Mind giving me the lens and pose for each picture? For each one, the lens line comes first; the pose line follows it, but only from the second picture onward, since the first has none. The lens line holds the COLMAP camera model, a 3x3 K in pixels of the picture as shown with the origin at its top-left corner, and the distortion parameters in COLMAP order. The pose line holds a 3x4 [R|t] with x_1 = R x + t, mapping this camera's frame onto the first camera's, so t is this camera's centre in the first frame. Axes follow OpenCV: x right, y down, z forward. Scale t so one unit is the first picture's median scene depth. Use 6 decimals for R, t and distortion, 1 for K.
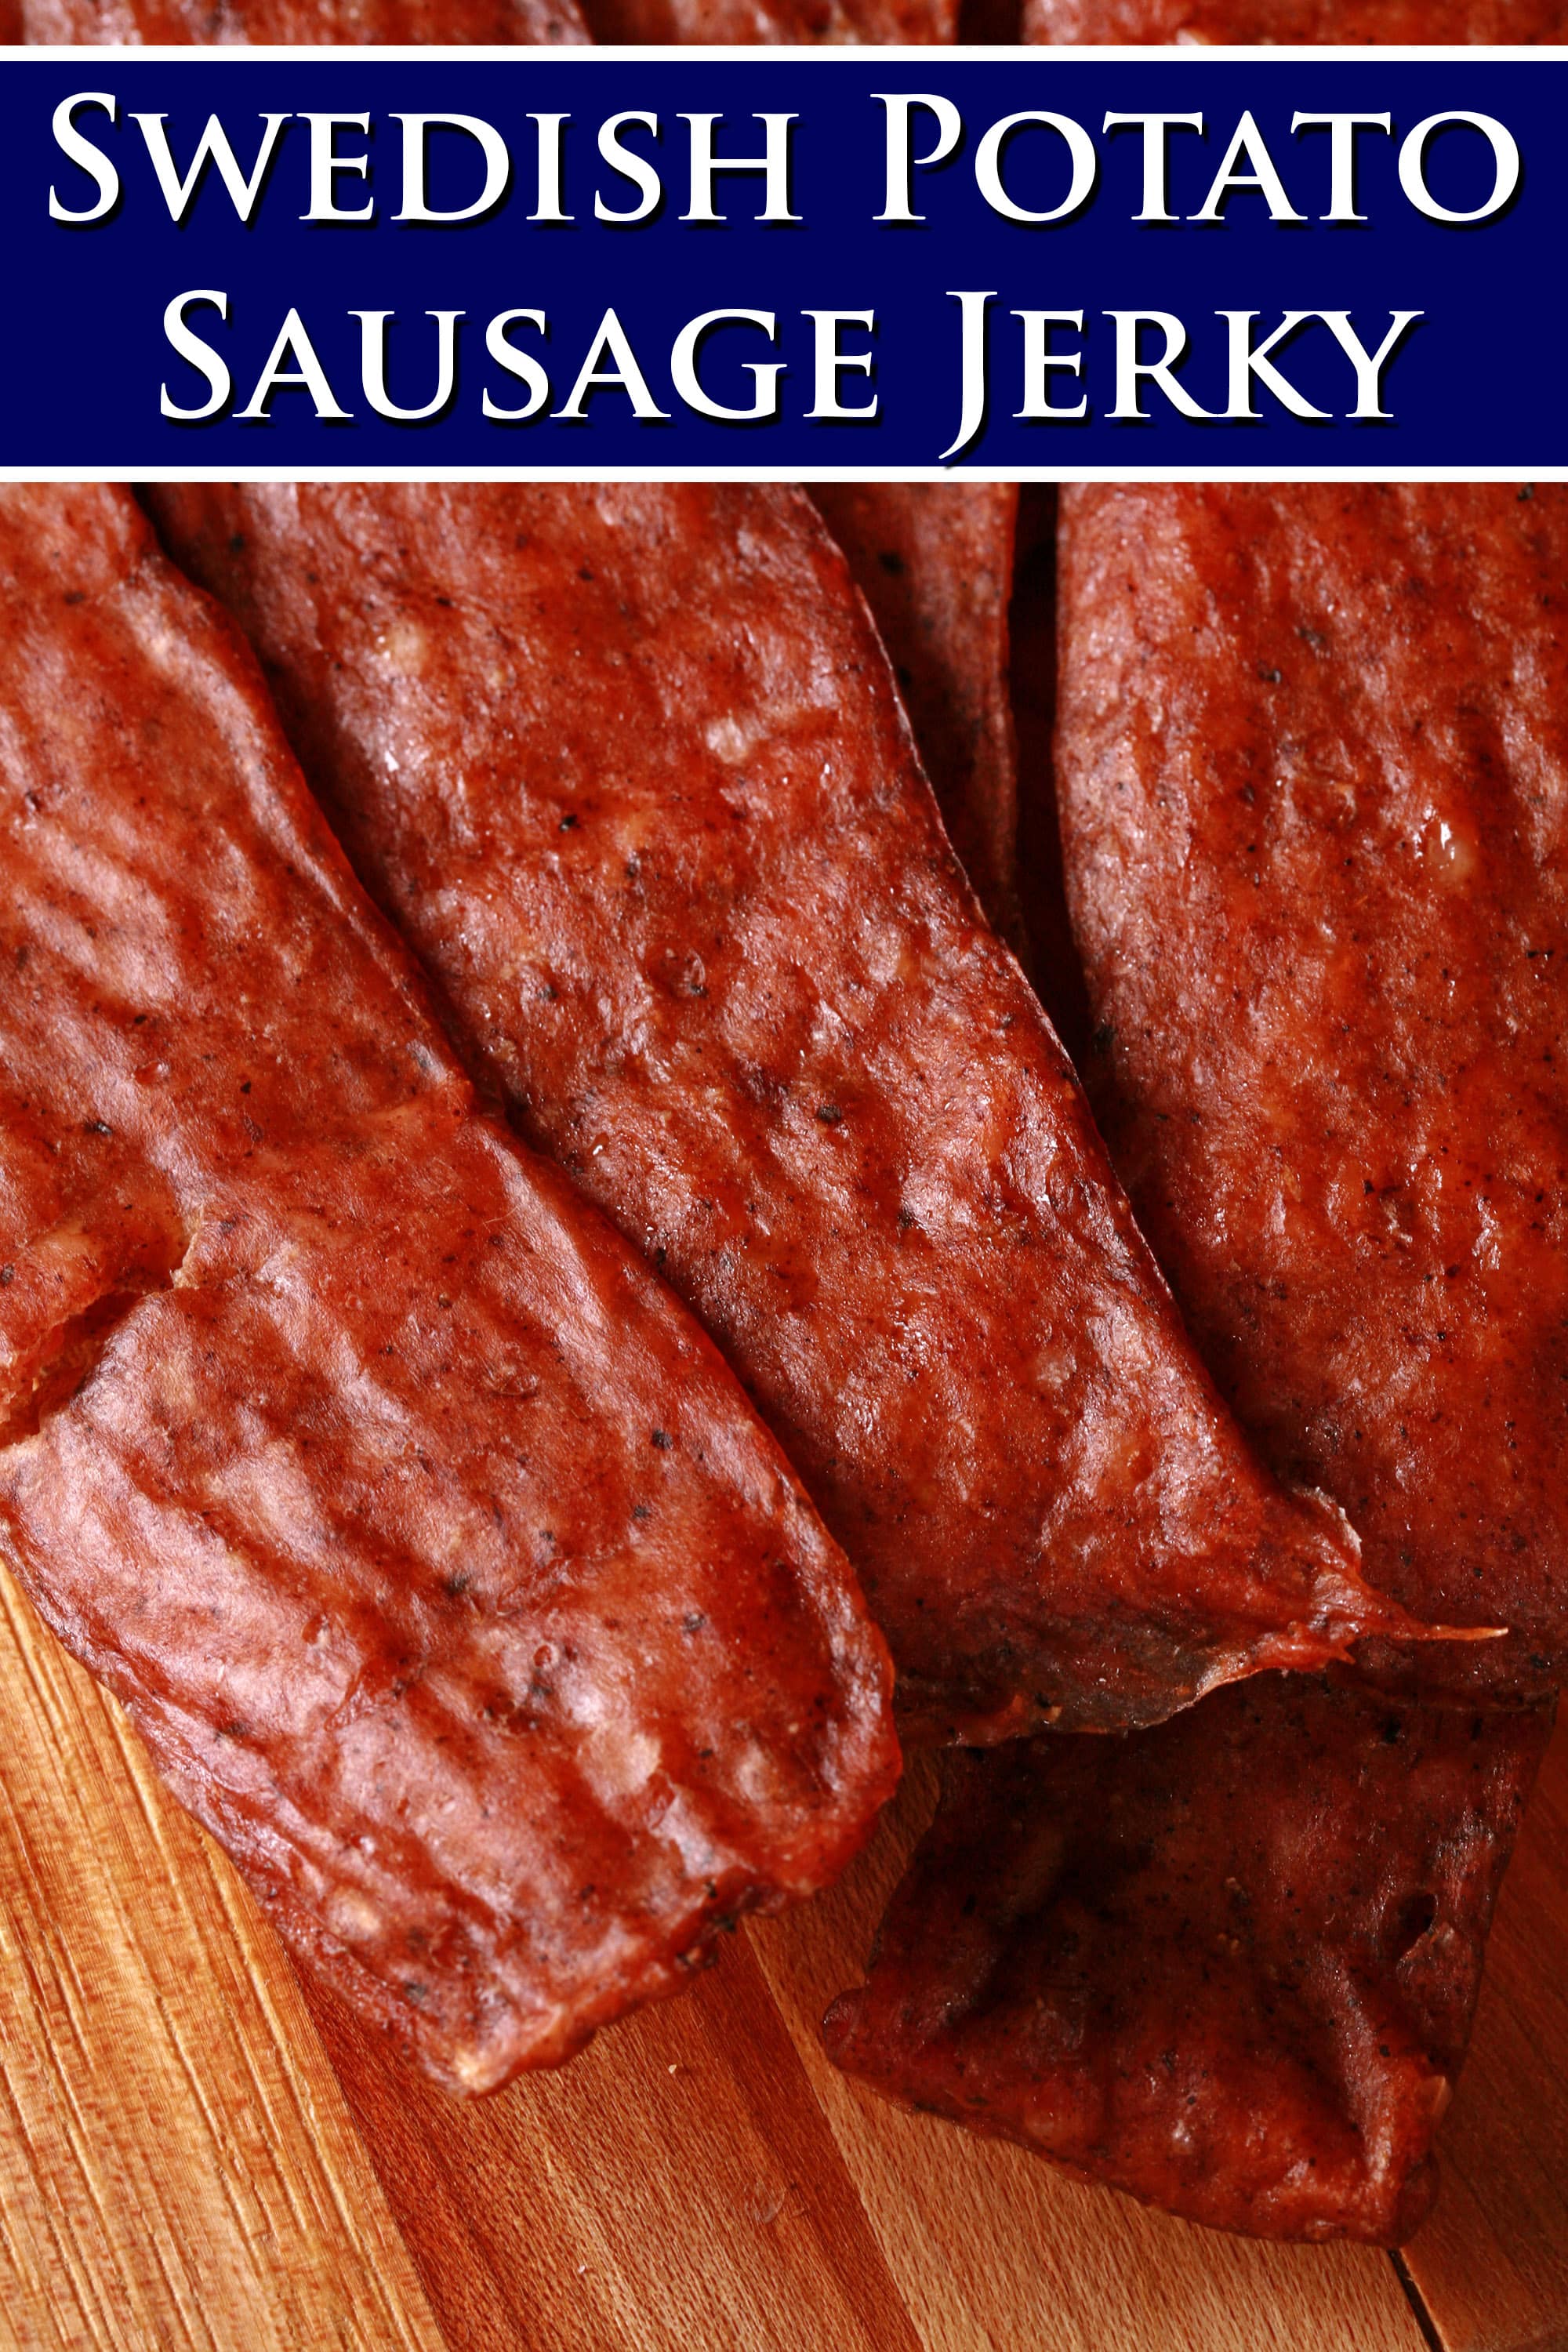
lens RADIAL K [[8713.4, 0, 784.0], [0, 8713.4, 1176.0], [0, 0, 1]] dist [-0.052324, 2.207490]
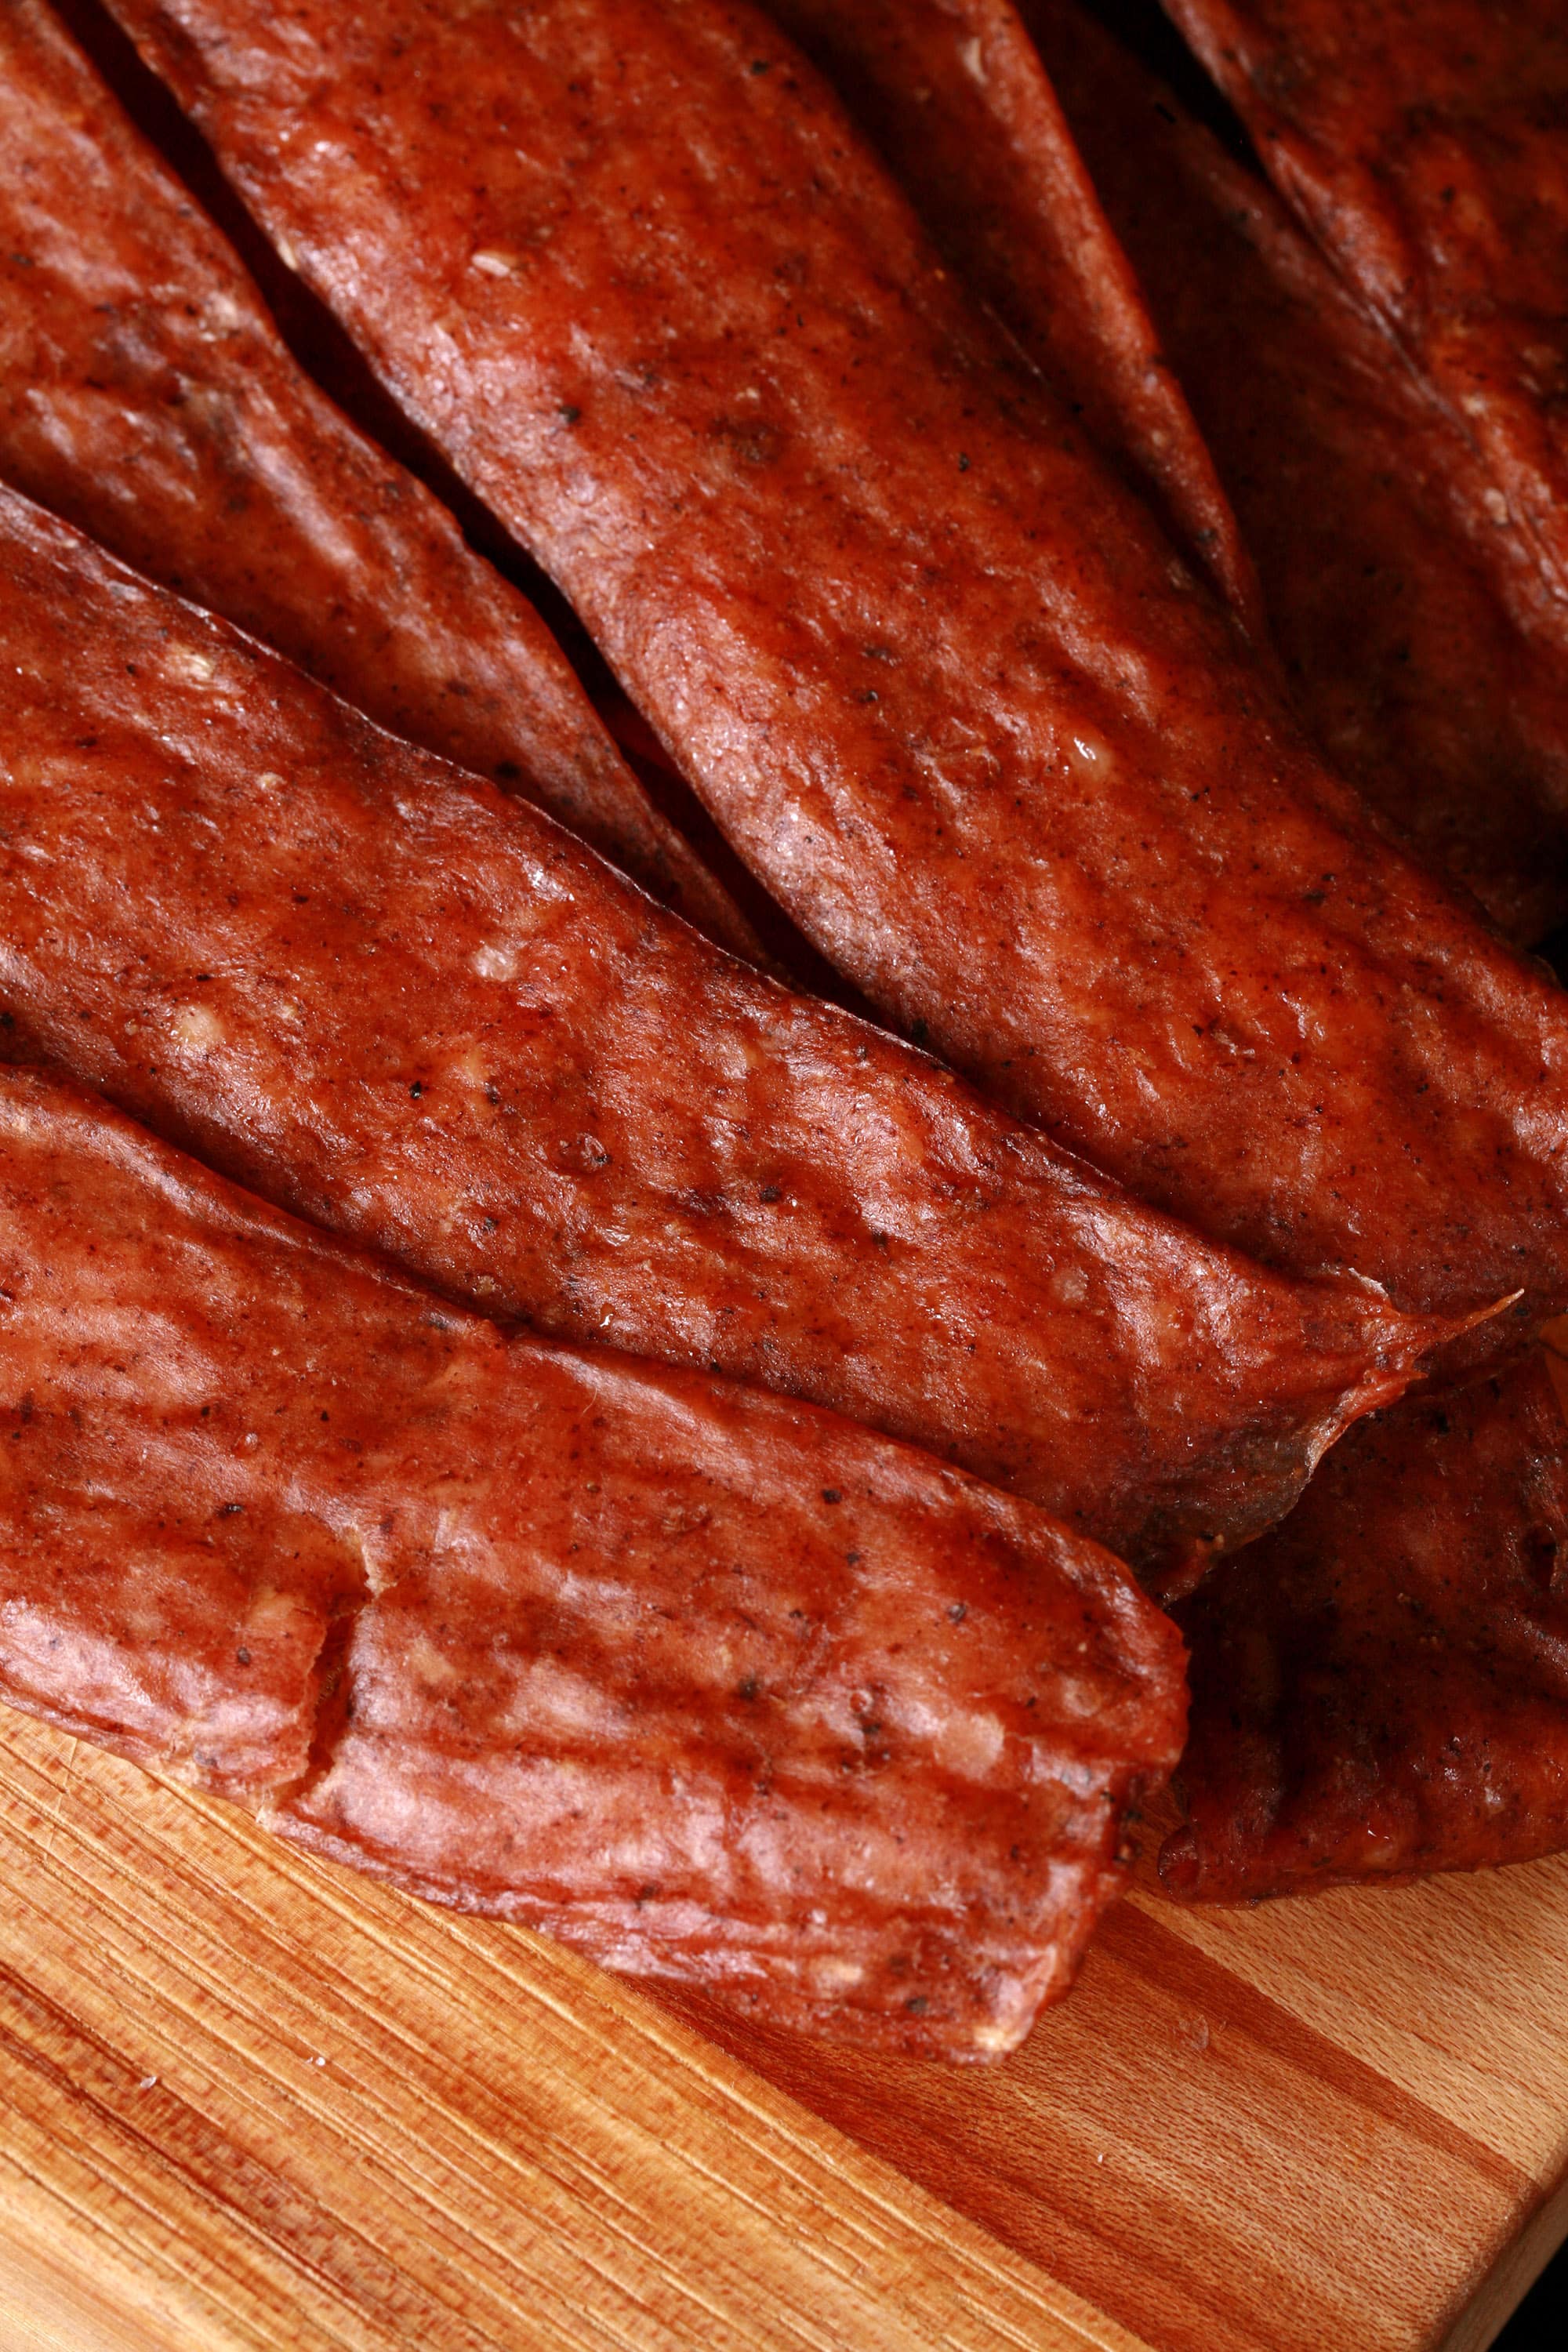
lens RADIAL K [[8262.5, 0, 693.4], [0, 8262.5, 1177.3], [0, 0, 1]] dist [-0.057610, 1.778841]
pose [[0.847841, -0.472188, 0.241255, -0.270127], [0.475718, 0.878327, 0.047263, -0.066610], [-0.234218, 0.074697, 0.969310, -0.064127]]
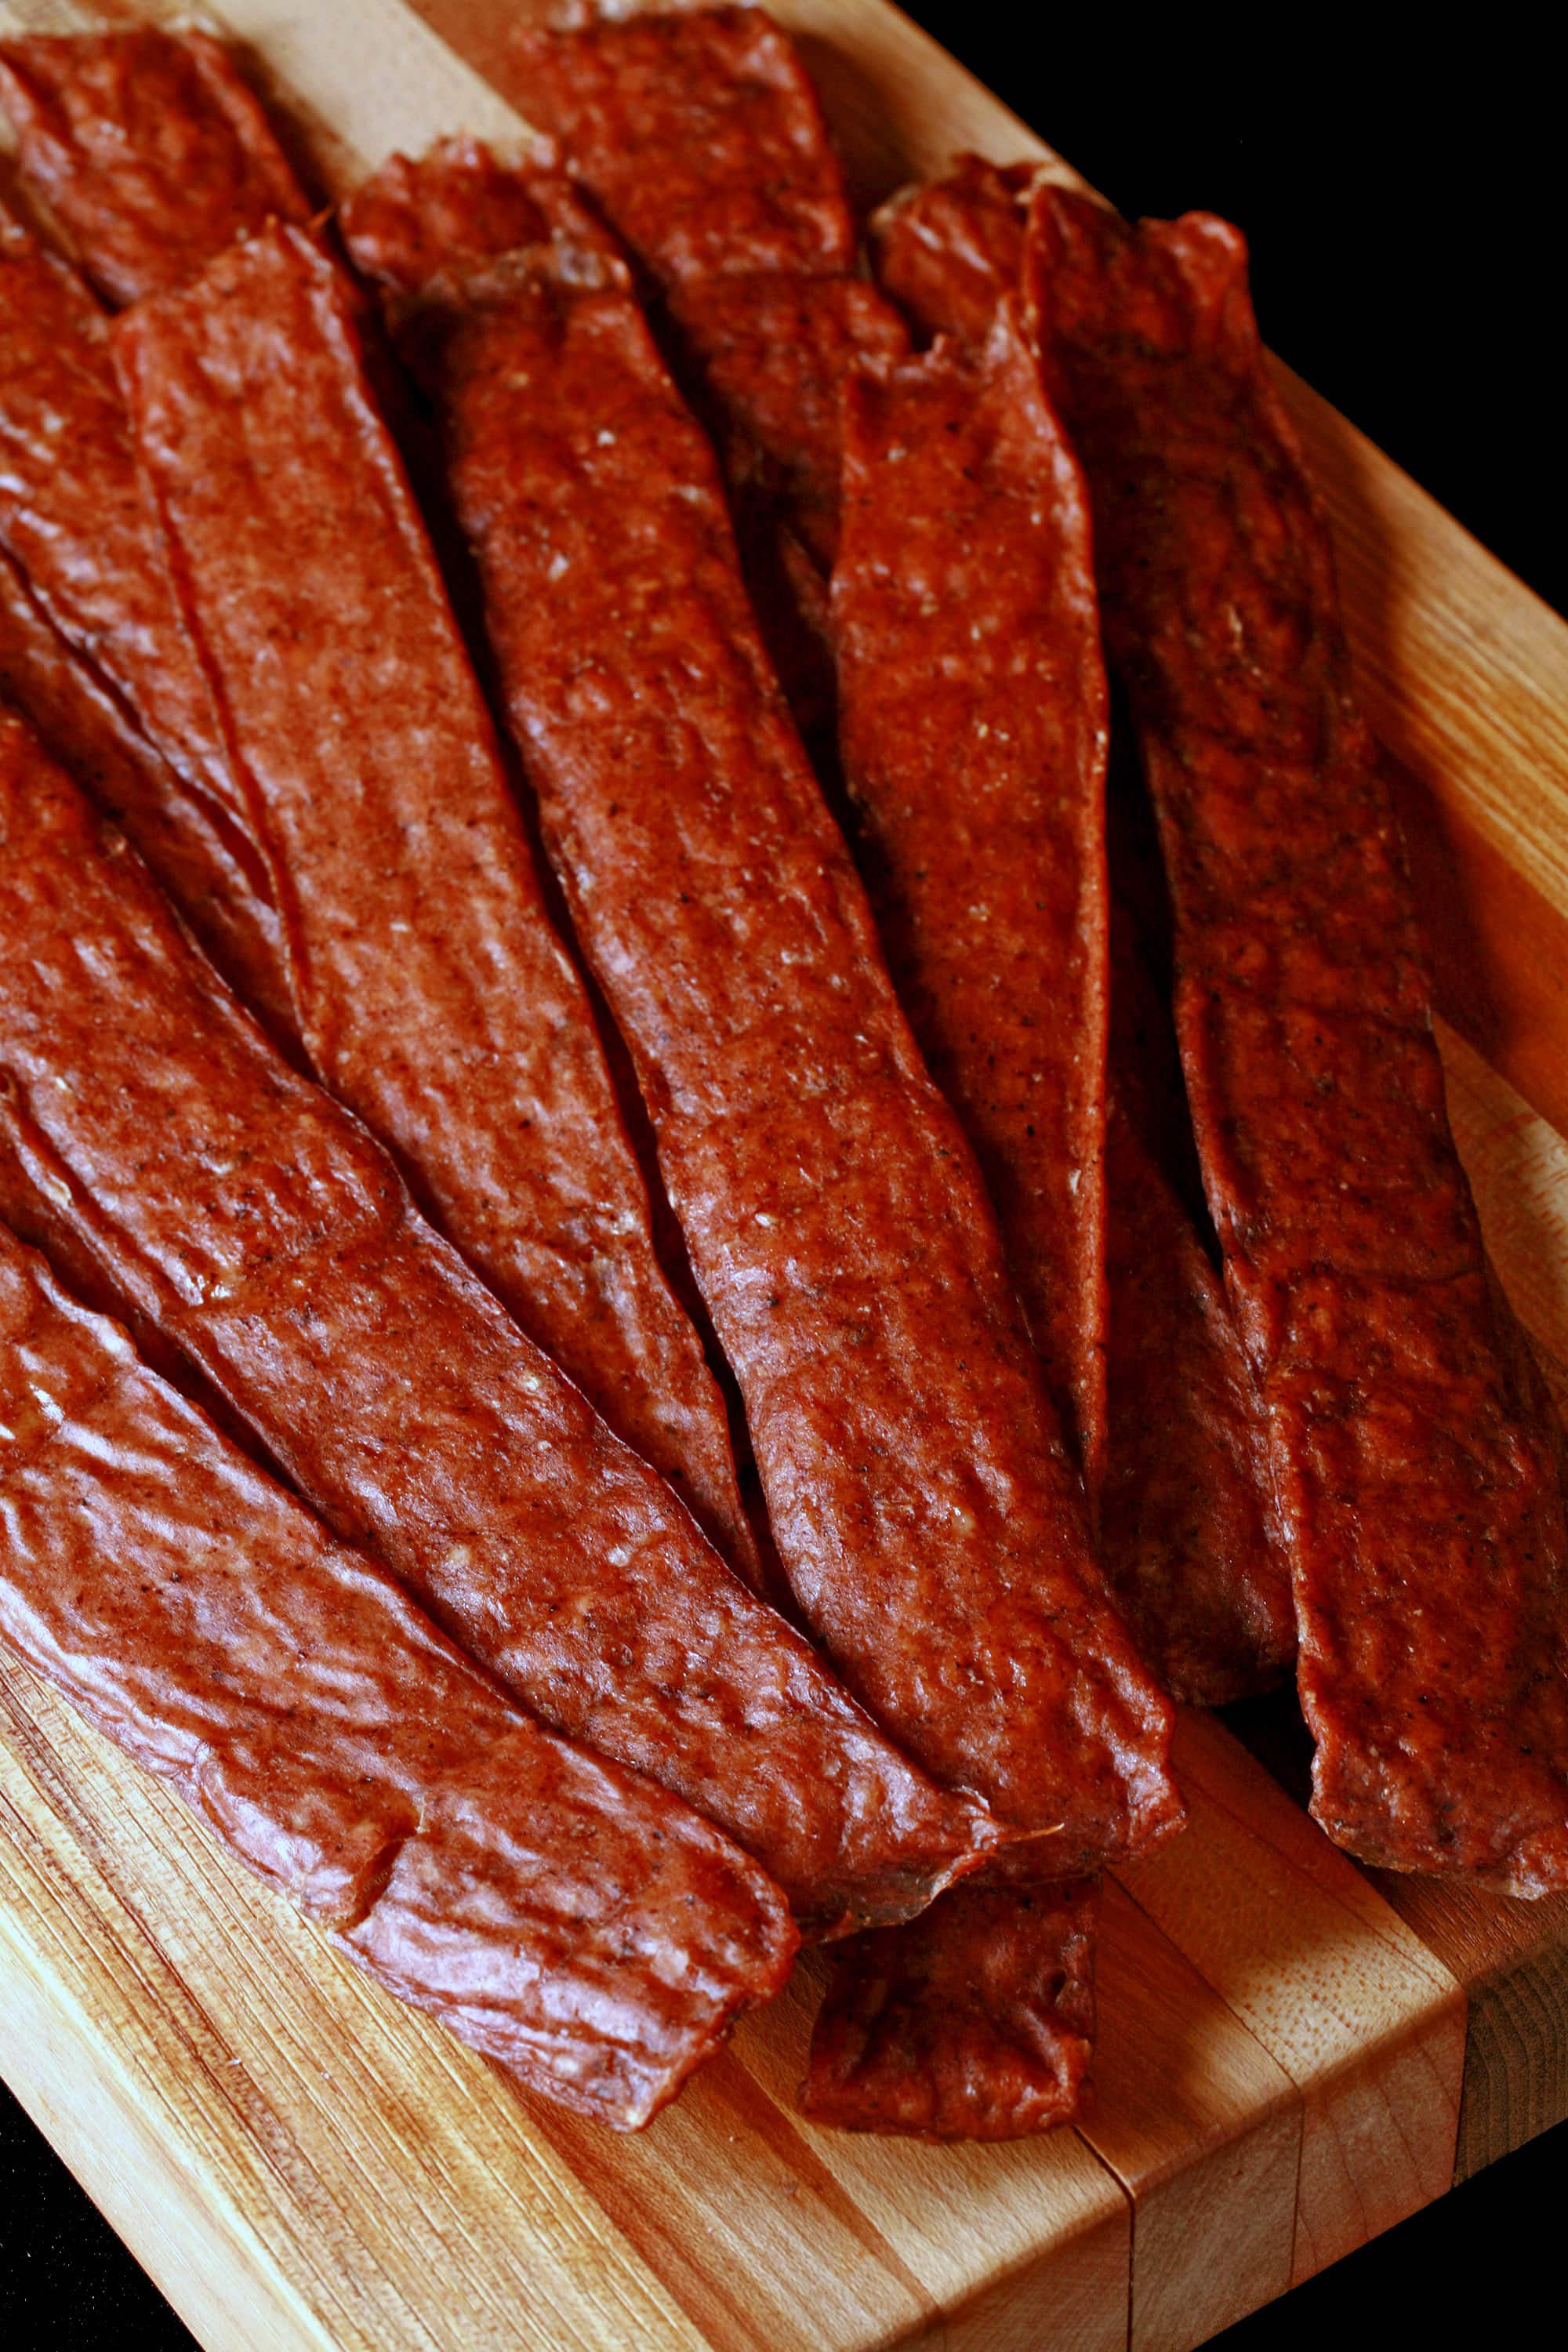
lens RADIAL K [[7176.9, 0, 784.0], [0, 7176.9, 1176.0], [0, 0, 1]] dist [-0.055501, 0.420369]
pose [[0.973775, -0.220720, 0.055176, -0.044414], [0.227336, 0.934435, -0.274135, 0.360620], [0.008949, 0.279490, 0.960107, -0.713953]]
